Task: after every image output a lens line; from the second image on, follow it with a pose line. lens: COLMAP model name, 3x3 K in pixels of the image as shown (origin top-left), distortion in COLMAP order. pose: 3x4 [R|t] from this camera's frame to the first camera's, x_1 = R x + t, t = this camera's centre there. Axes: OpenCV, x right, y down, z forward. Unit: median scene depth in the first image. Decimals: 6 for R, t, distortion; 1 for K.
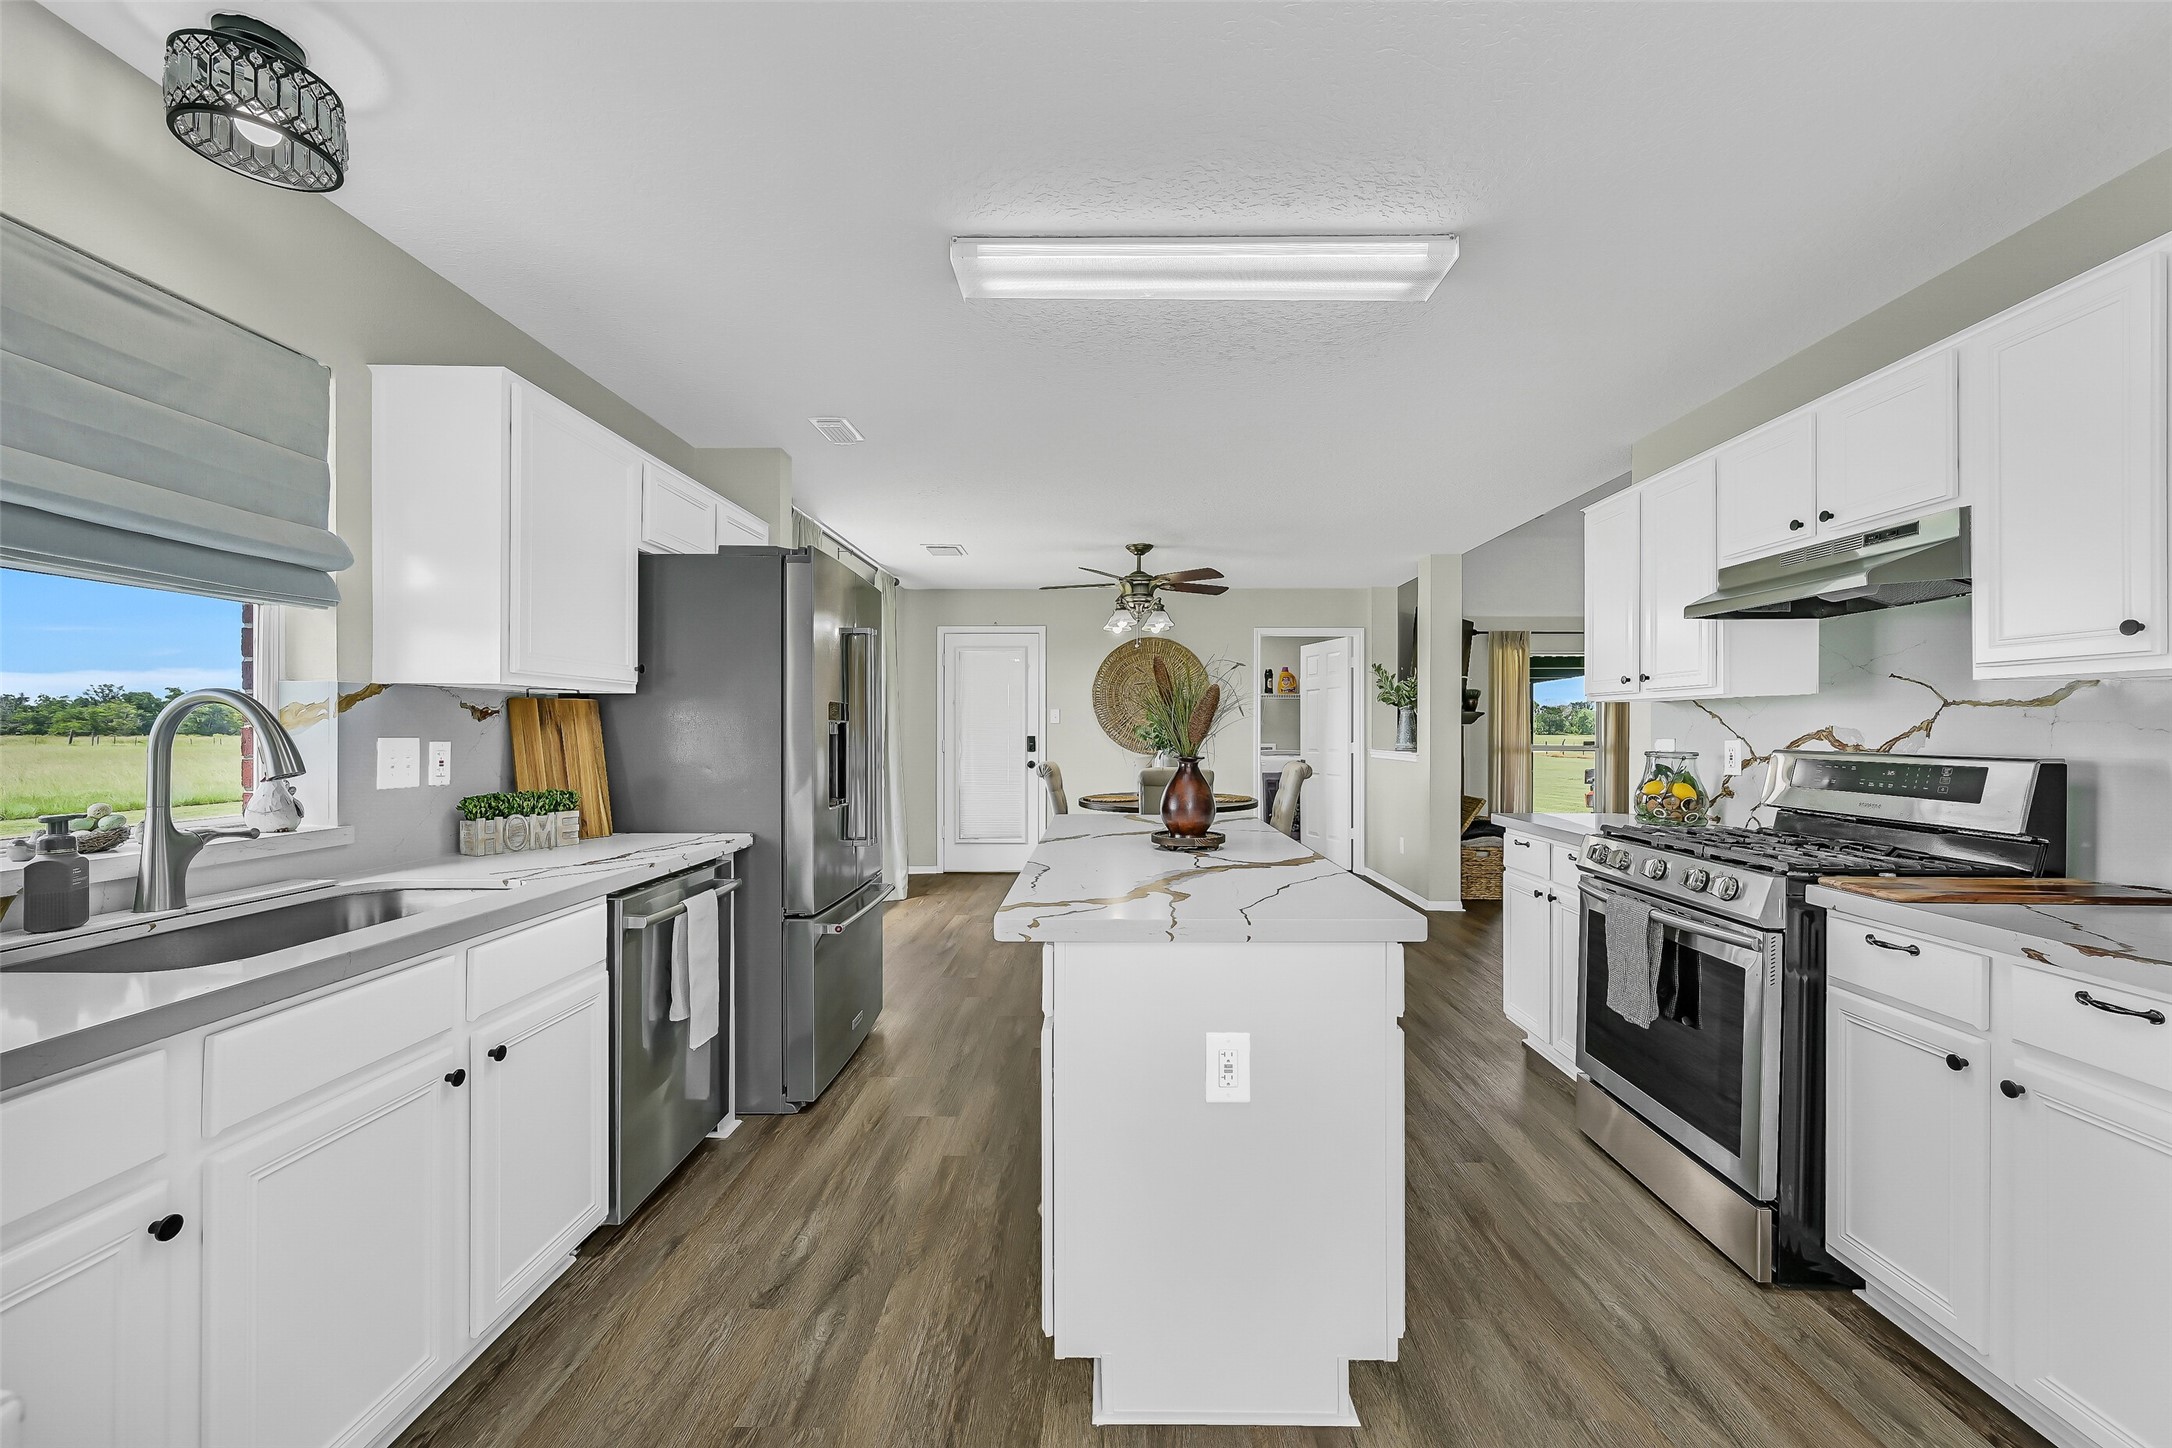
lens RADIAL K [[860.3, 0, 1093.5], [0, 860.3, 729.1], [0, 0, 1]] dist [-0.001330, -0.000097]
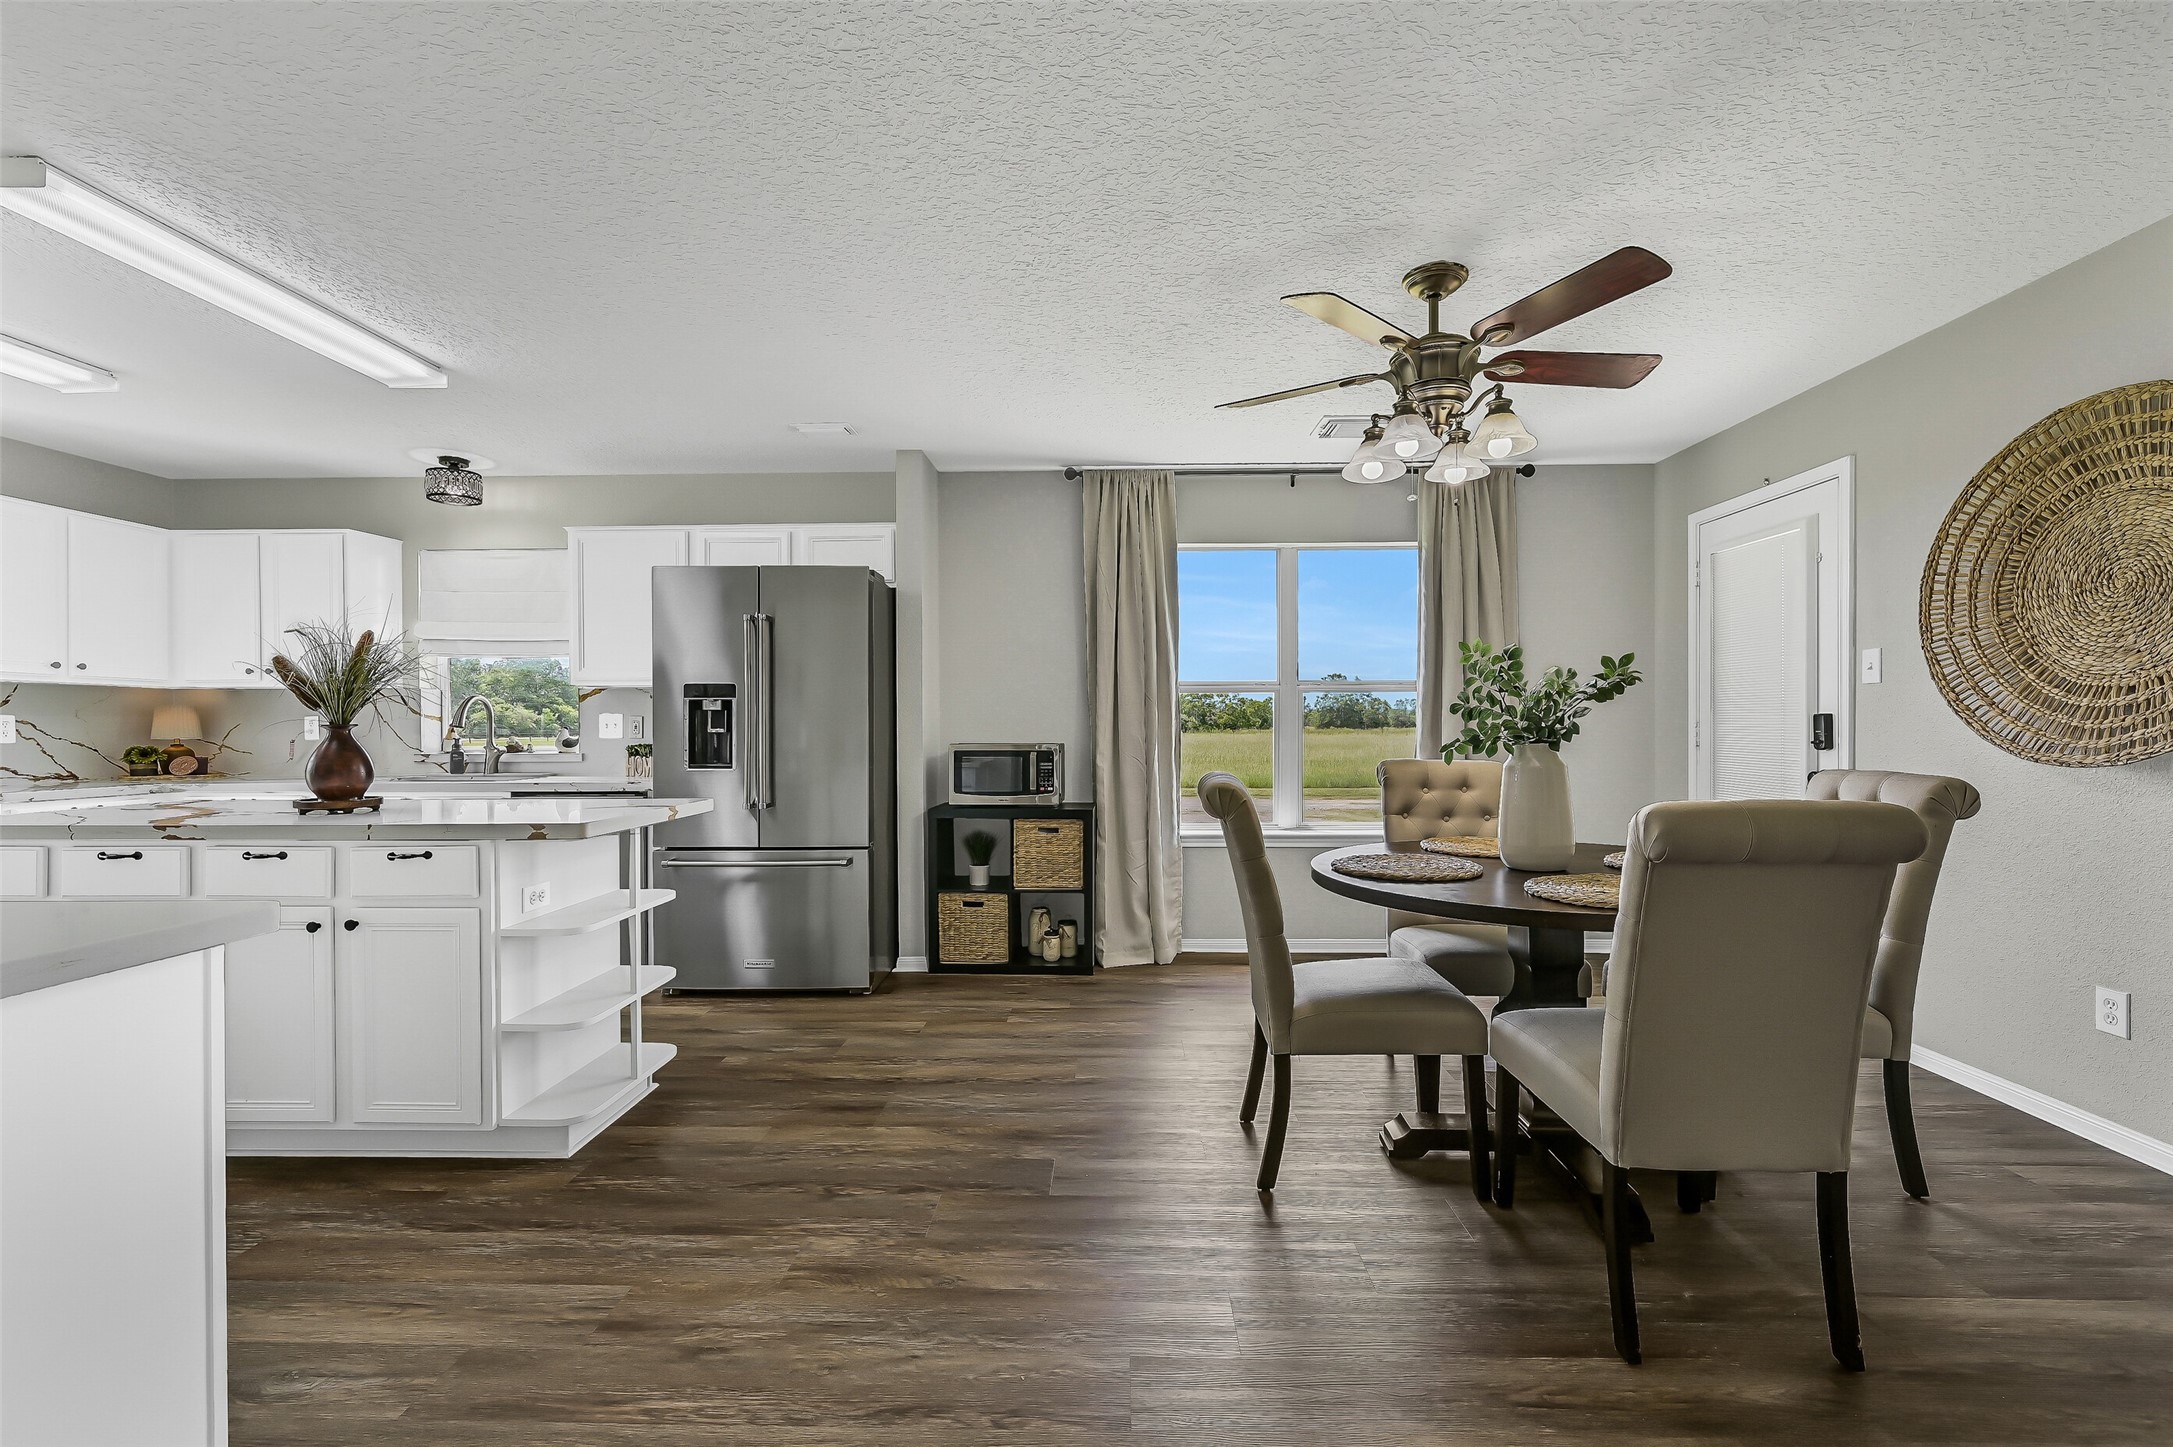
lens RADIAL K [[907.3, 0, 1097.7], [0, 907.3, 728.6], [0, 0, 1]] dist [-0.001218, -0.000032]
pose [[-0.004518, 0.005041, -0.999977, 1.165914], [0.004607, 0.999977, 0.005020, 0.034750], [0.999979, -0.004585, -0.004541, 1.865186]]
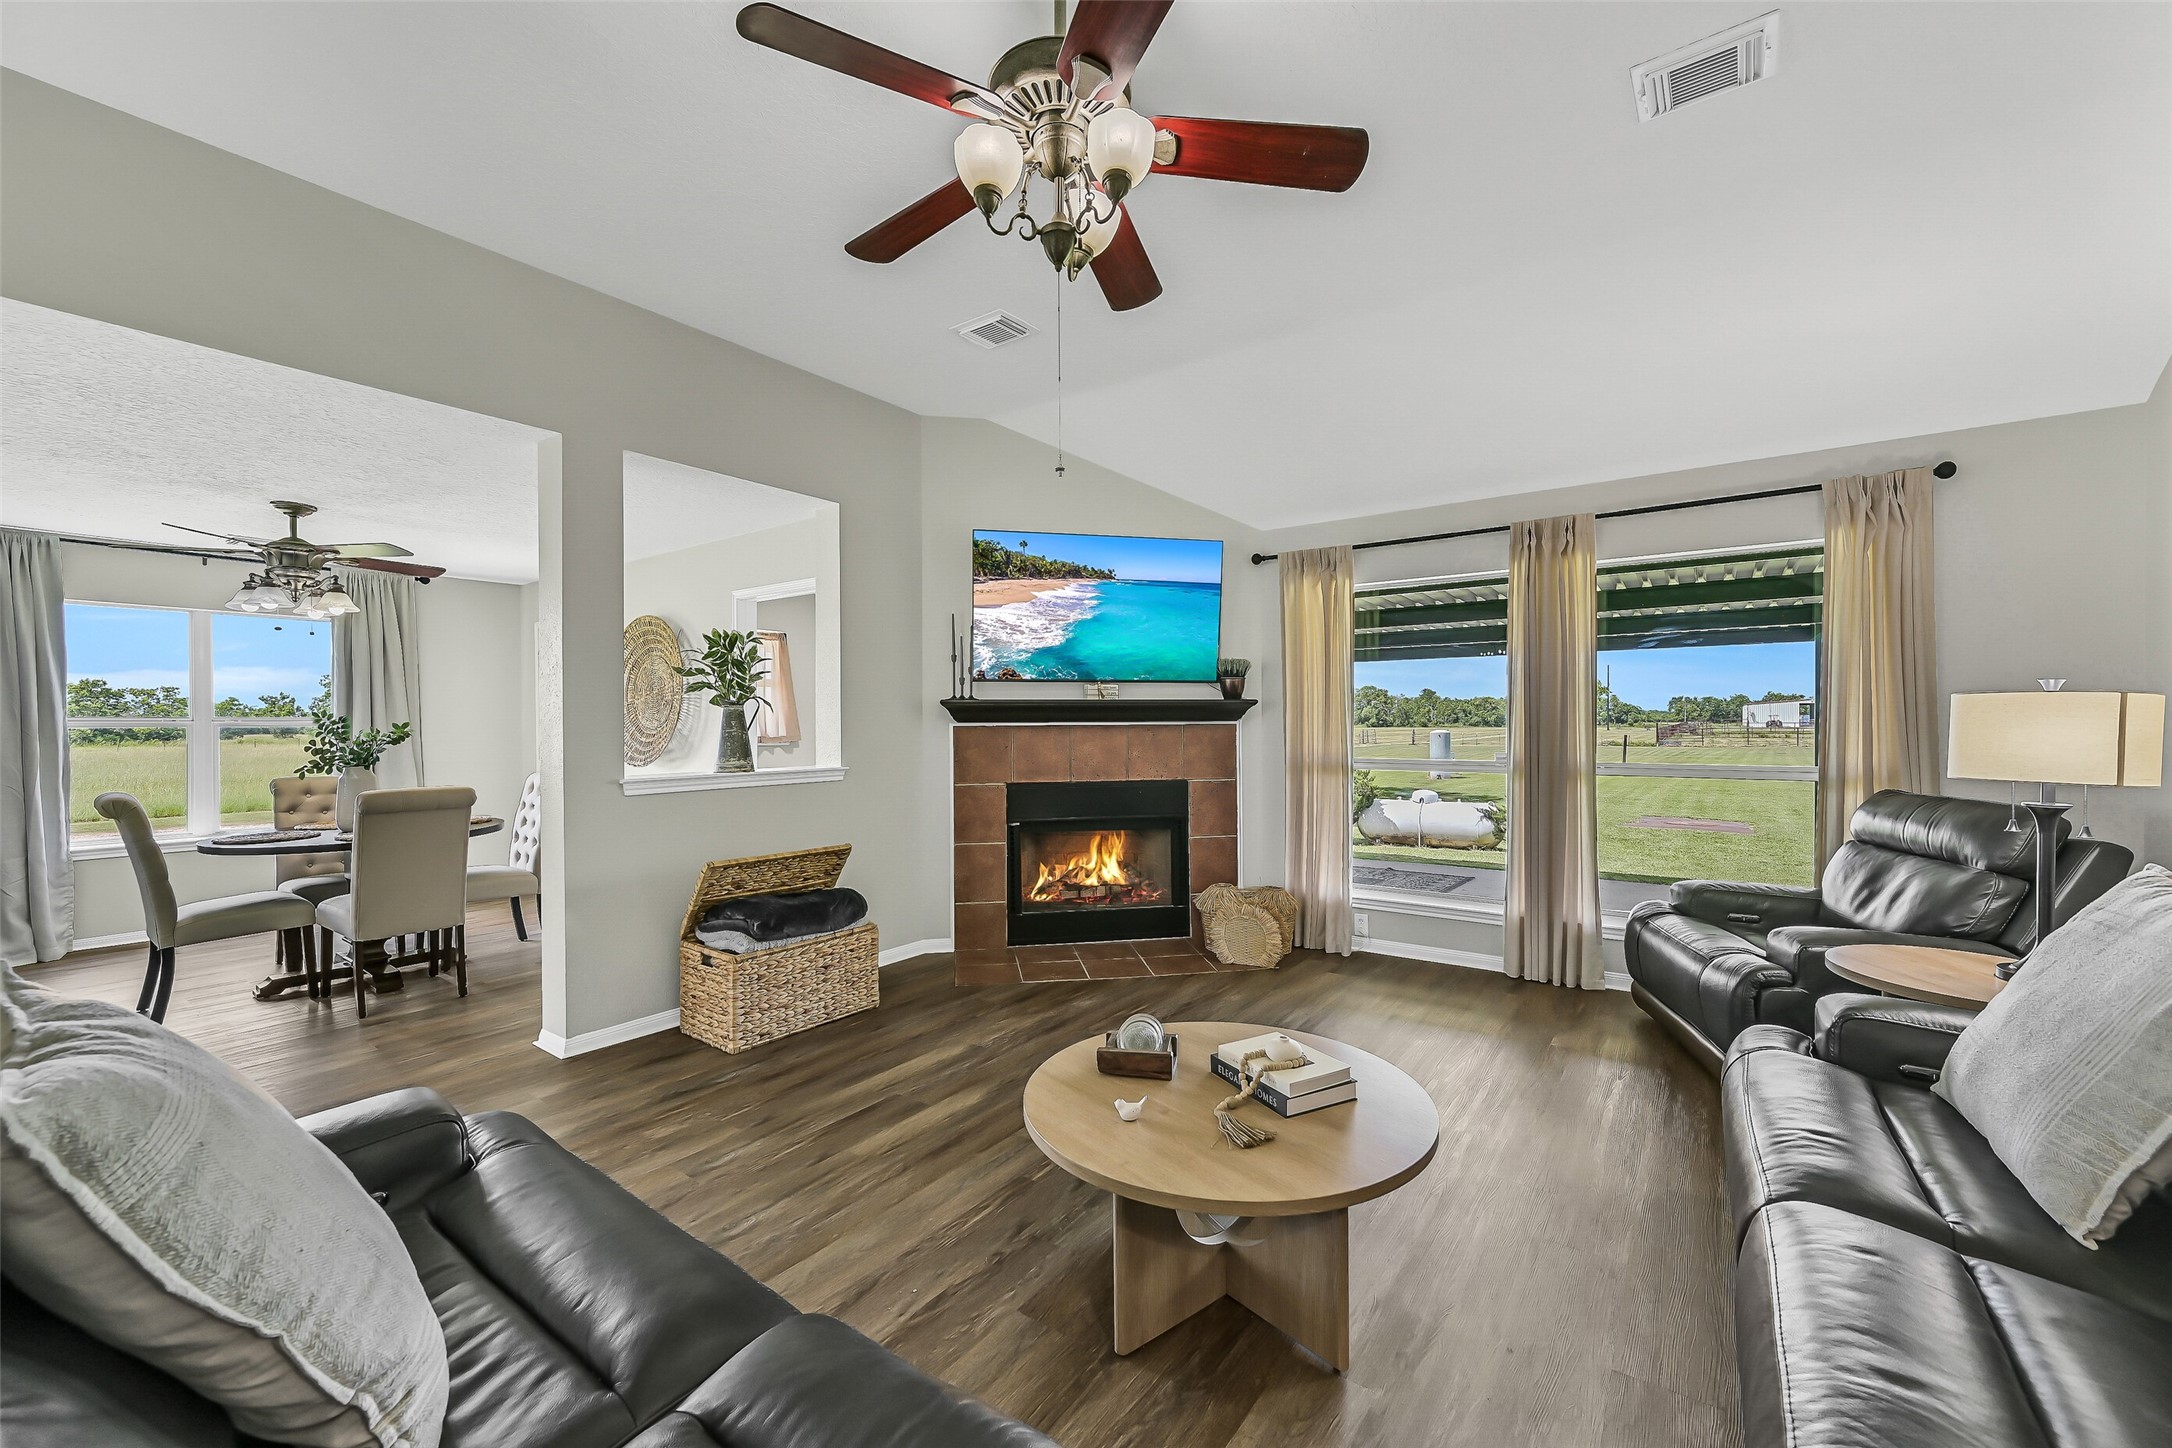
lens RADIAL K [[860.3, 0, 1093.5], [0, 860.3, 729.1], [0, 0, 1]] dist [-0.001330, -0.000097]
pose [[0.824650, -0.005010, -0.565621, 2.465017], [0.008580, 0.999957, 0.003653, -0.013017], [0.565578, -0.007865, 0.824658, 1.720371]]
